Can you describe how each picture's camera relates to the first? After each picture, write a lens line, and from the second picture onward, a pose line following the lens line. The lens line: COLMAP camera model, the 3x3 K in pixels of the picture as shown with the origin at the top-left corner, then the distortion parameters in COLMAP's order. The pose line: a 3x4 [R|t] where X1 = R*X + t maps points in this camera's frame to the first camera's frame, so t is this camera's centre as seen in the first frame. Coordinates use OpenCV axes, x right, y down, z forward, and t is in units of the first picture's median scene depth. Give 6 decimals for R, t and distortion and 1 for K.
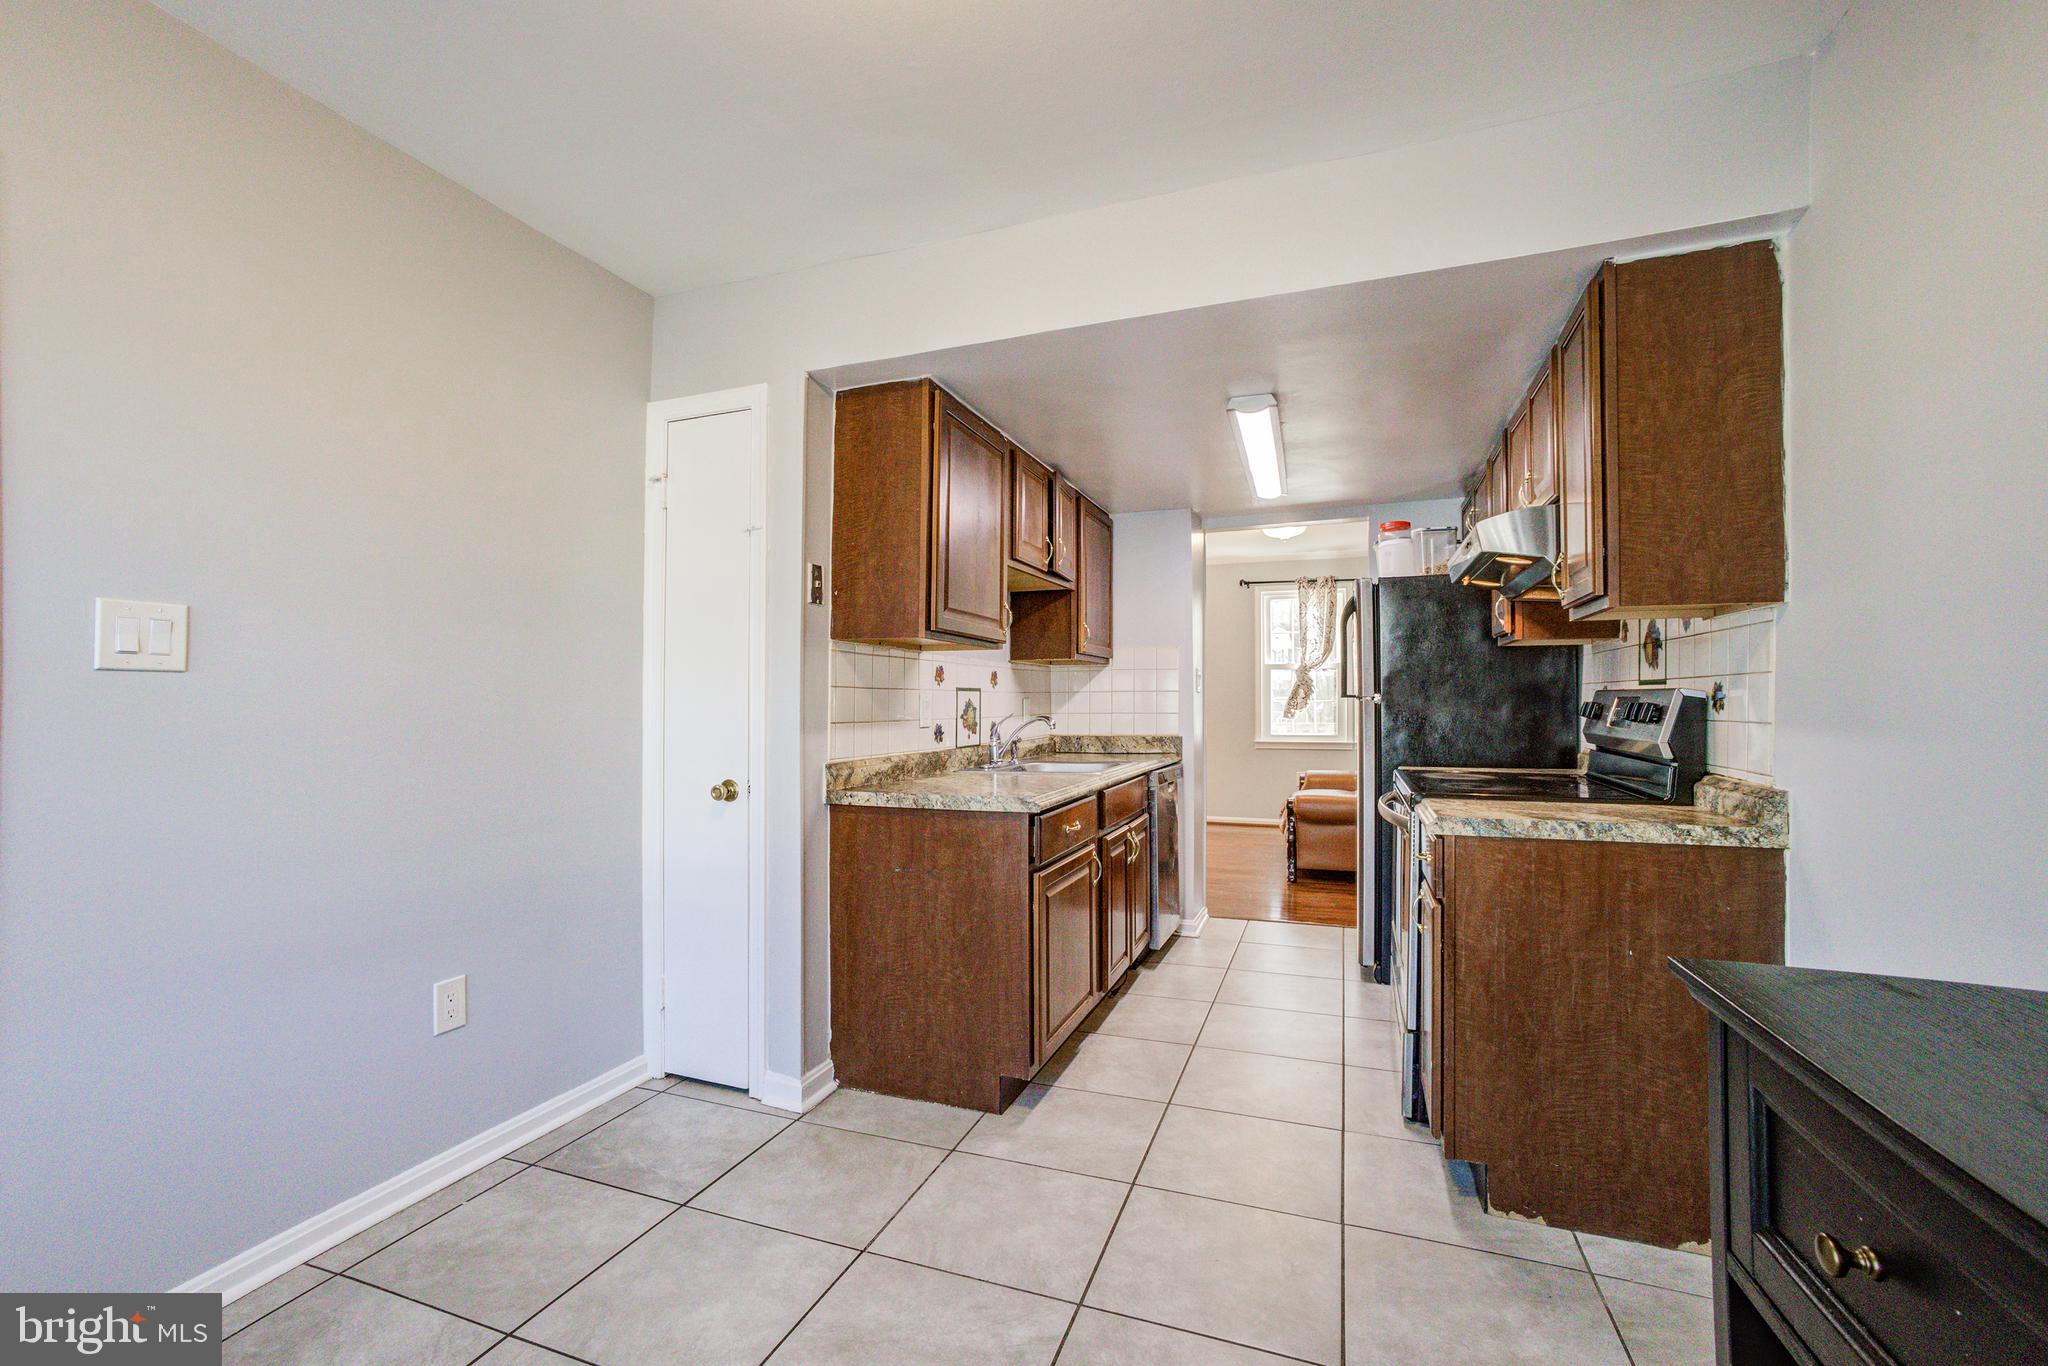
lens RADIAL K [[1004.8, 0, 1033.7], [0, 1004.8, 694.5], [0, 0, 1]] dist [-0.037365, 0.010242]
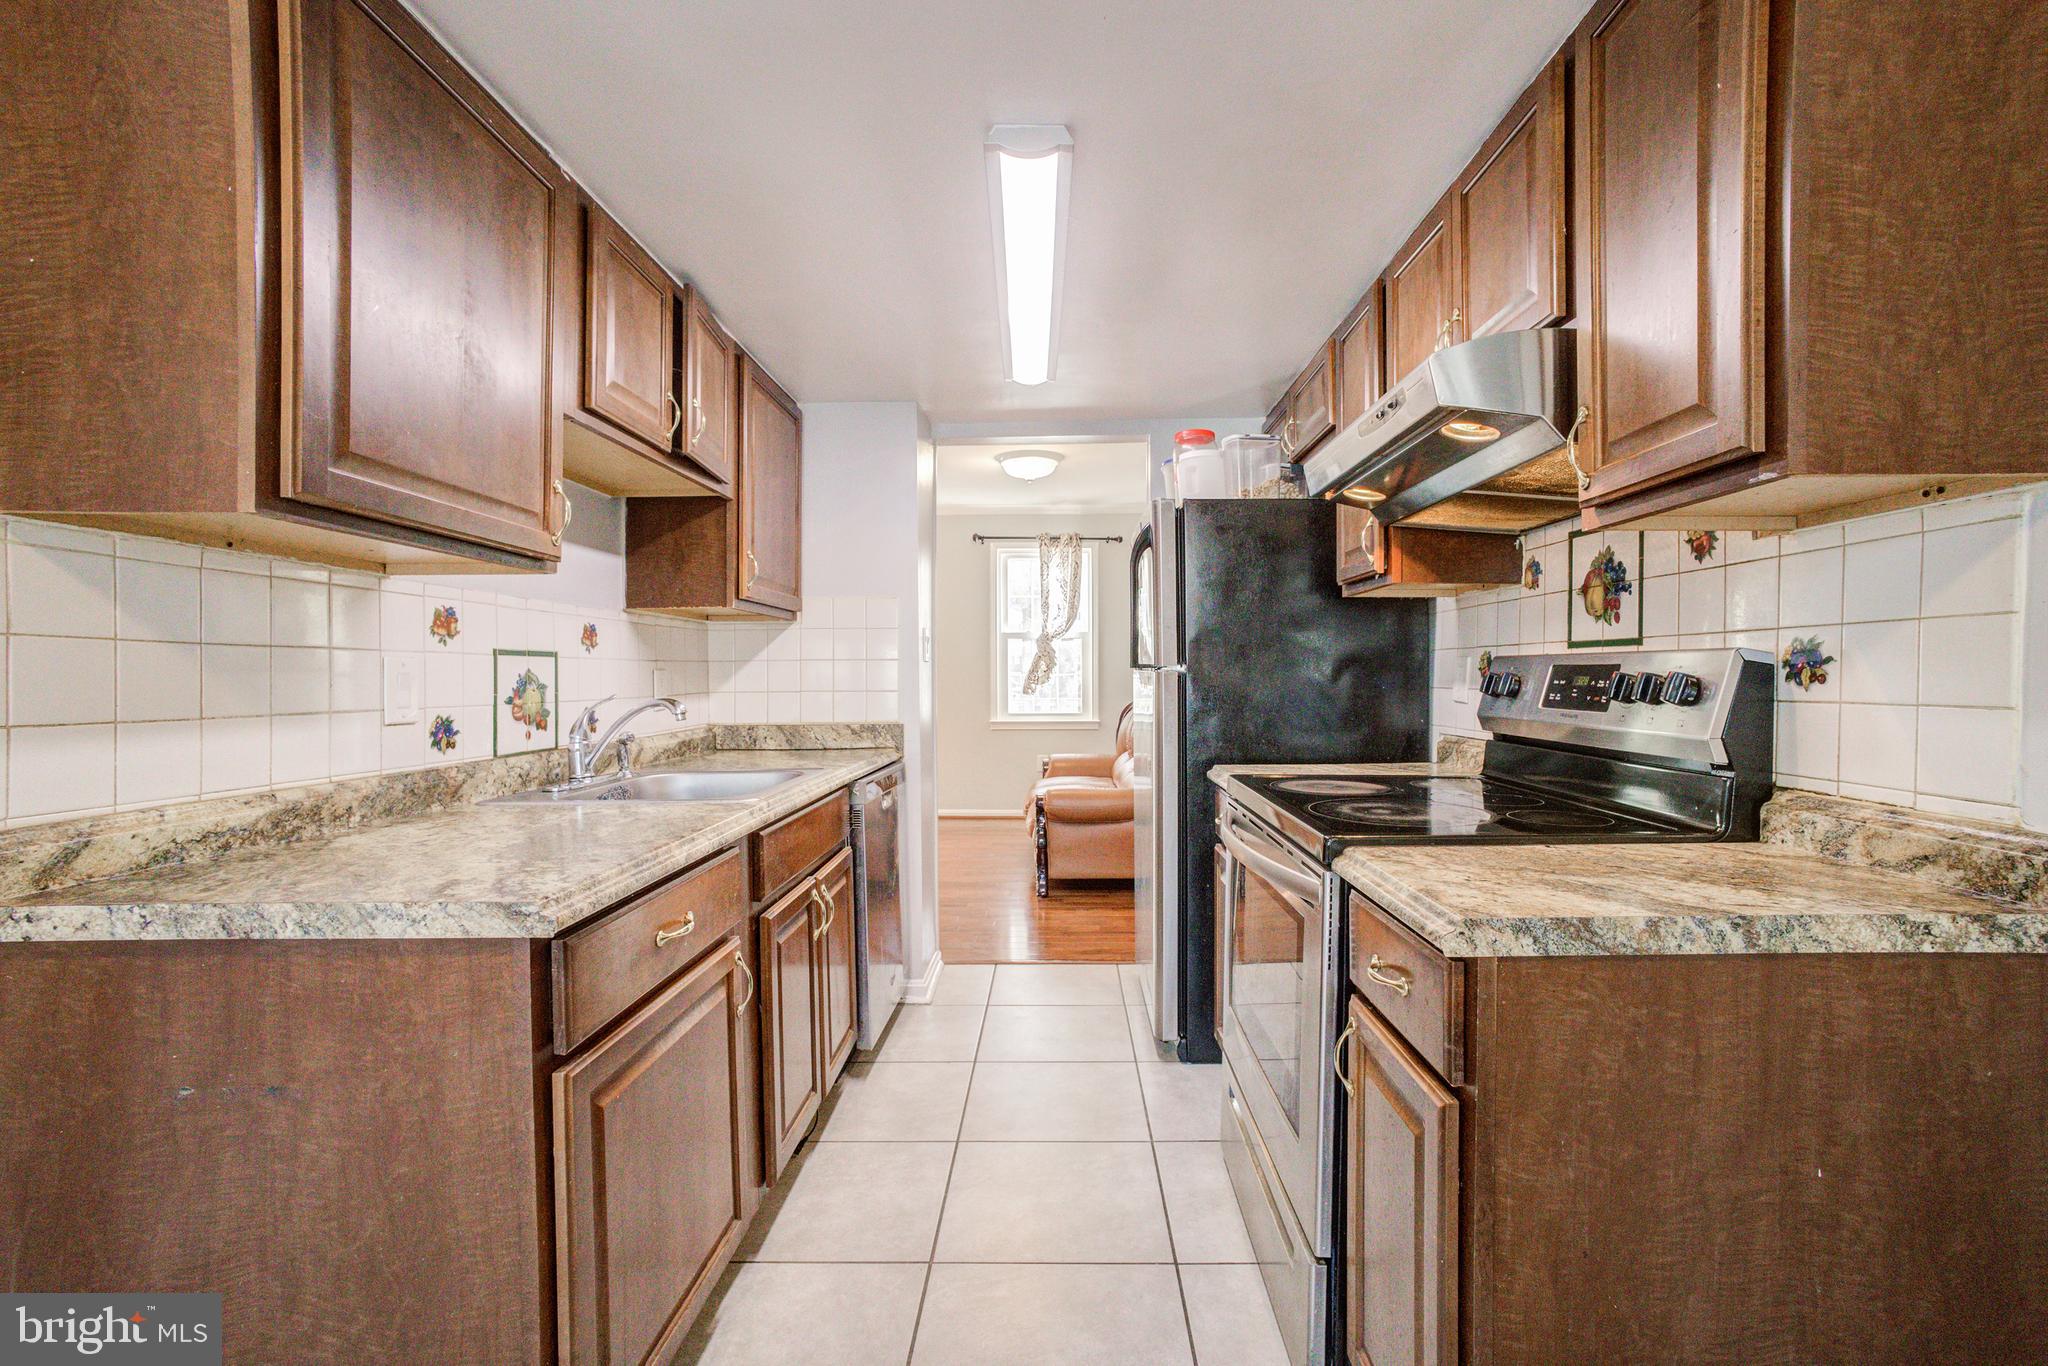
lens RADIAL K [[916.9, 0, 1099.7], [0, 916.9, 692.3], [0, 0, 1]] dist [-0.021685, 0.001821]
pose [[0.938151, -0.008052, 0.346132, 0.065961], [-0.000030, 0.999728, 0.023336, 0.005456], [-0.346226, -0.021903, 0.937896, 0.425609]]
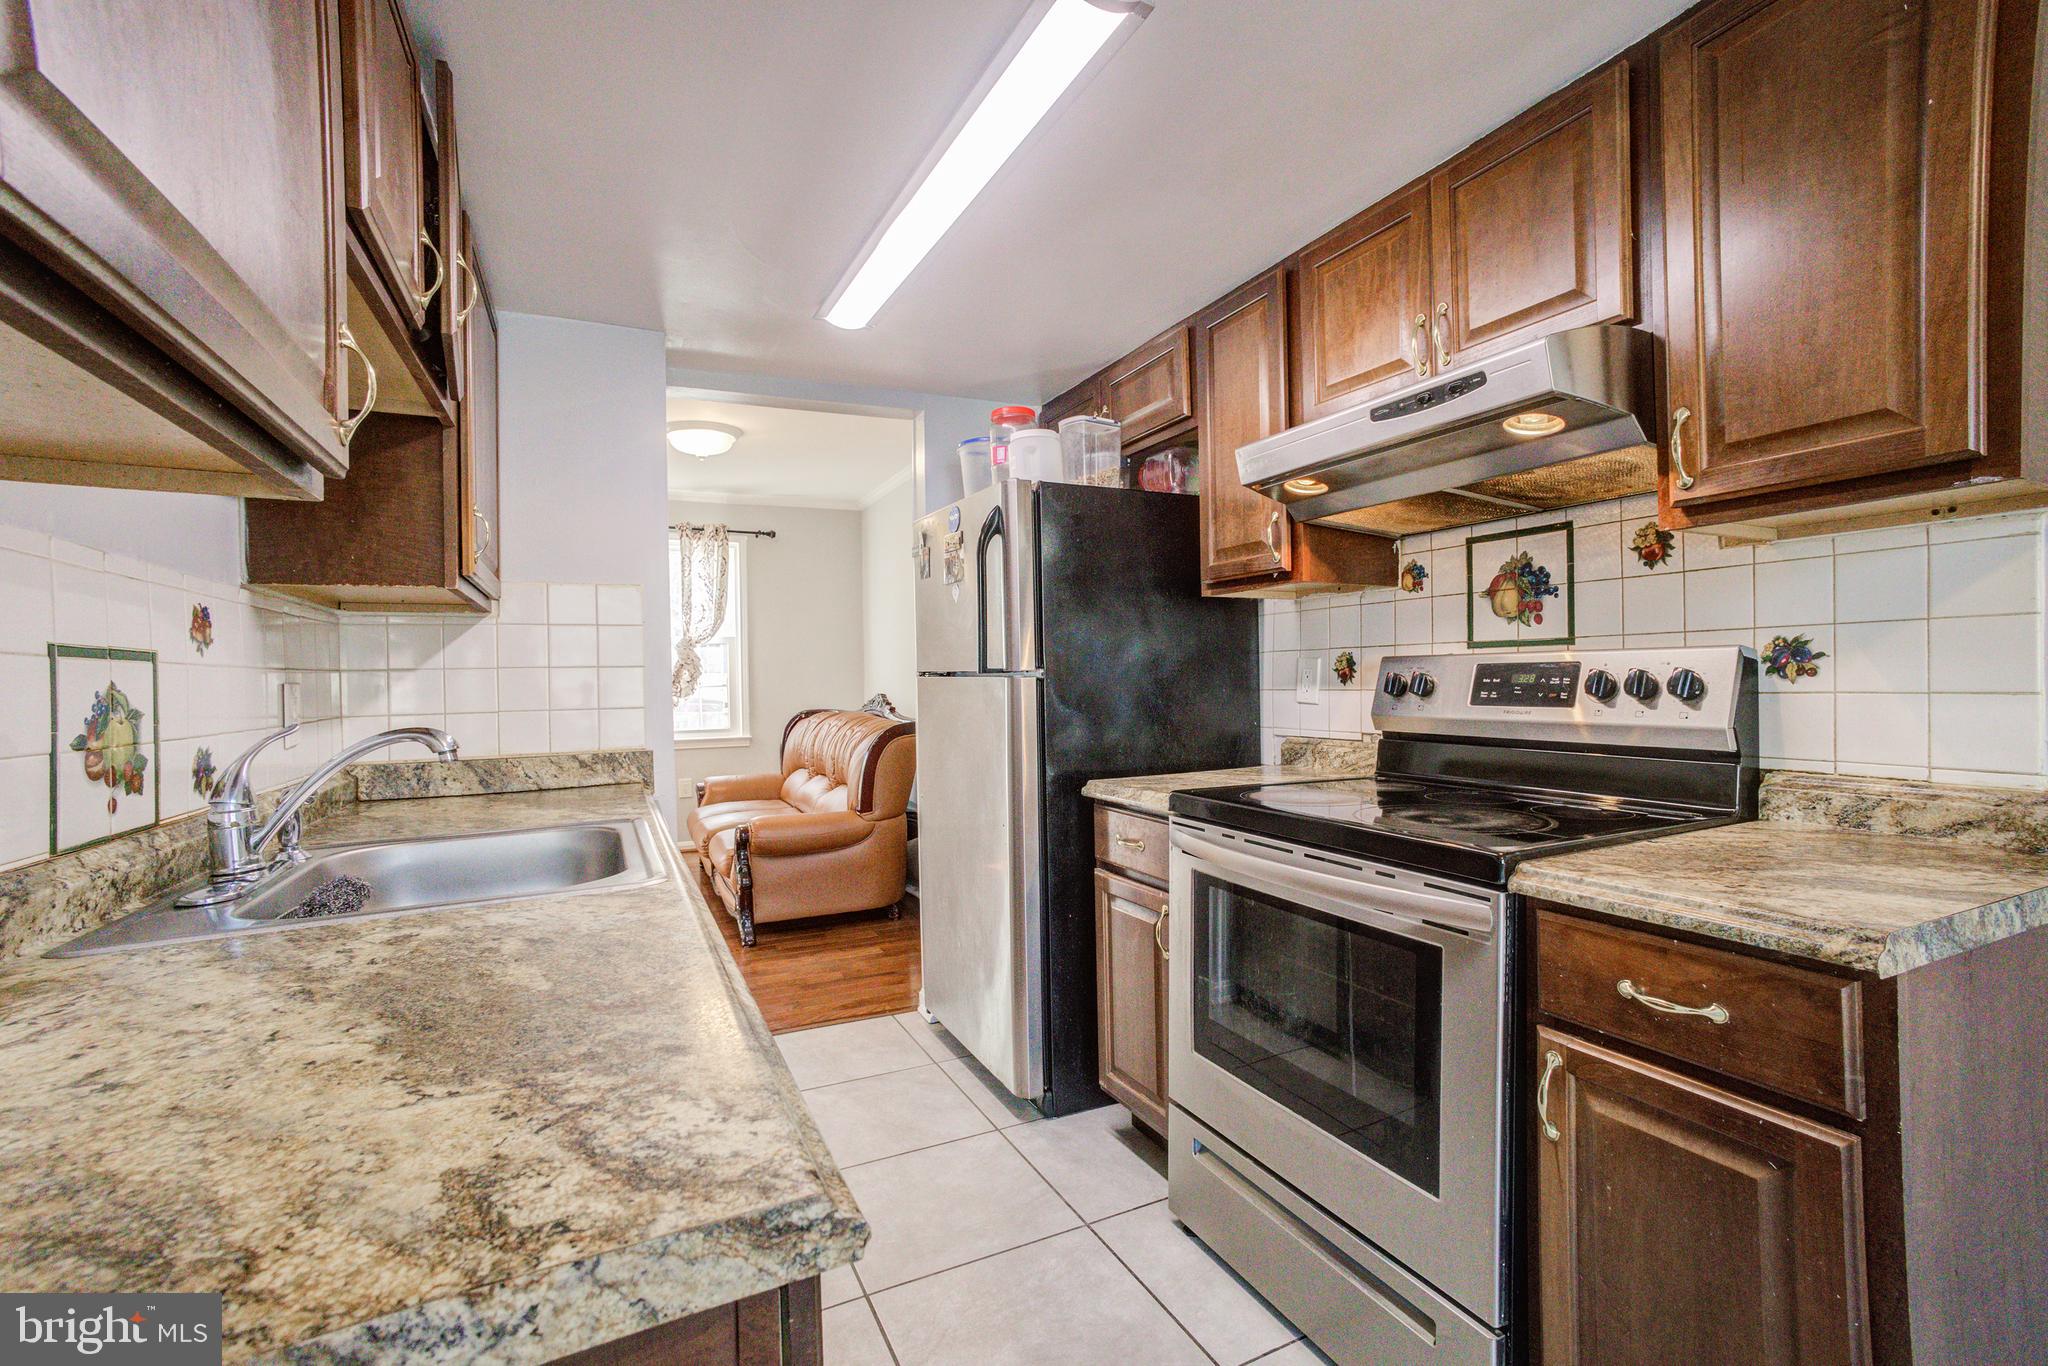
lens RADIAL K [[887.2, 0, 1037.8], [0, 887.2, 688.6], [0, 0, 1]] dist [-0.012998, 0.002627]
pose [[0.687030, -0.018368, 0.726397, -0.068199], [0.013112, 0.999831, 0.012881, 0.006347], [-0.726511, 0.000675, 0.687154, 0.644367]]
